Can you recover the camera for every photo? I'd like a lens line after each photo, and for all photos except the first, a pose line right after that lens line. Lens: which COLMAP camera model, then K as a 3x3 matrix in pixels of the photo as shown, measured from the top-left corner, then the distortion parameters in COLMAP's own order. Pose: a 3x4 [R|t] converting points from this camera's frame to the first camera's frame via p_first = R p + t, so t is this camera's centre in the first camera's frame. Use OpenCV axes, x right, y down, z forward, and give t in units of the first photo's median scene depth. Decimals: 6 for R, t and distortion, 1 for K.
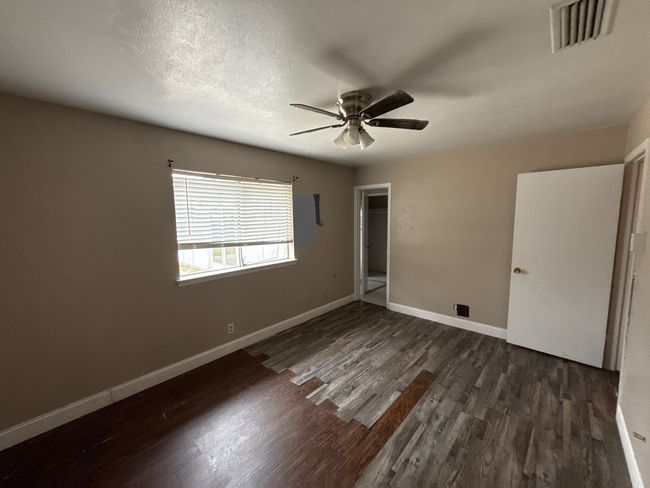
lens RADIAL K [[258.2, 0, 325.0], [0, 258.2, 244.0], [0, 0, 1]] dist [-0.001420, -0.000232]
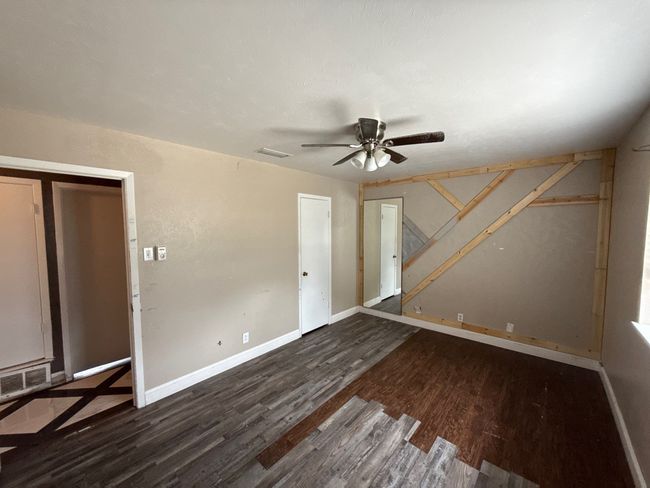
lens RADIAL K [[258.2, 0, 325.0], [0, 258.2, 244.0], [0, 0, 1]] dist [-0.001420, -0.000232]
pose [[-0.999693, 0.019590, -0.015146, 0.224702], [0.016665, 0.984676, 0.173593, -0.173463], [0.018315, 0.173287, -0.984701, 1.472416]]
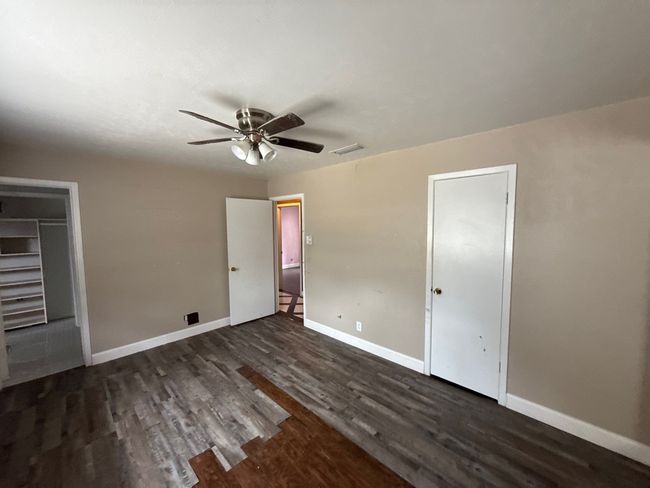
lens RADIAL K [[258.2, 0, 325.0], [0, 258.2, 244.0], [0, 0, 1]] dist [-0.001420, -0.000232]
pose [[0.029440, -0.064011, 0.997515, -0.627761], [0.117423, 0.991259, 0.060144, -0.057280], [-0.992646, 0.115361, 0.036699, 0.501099]]
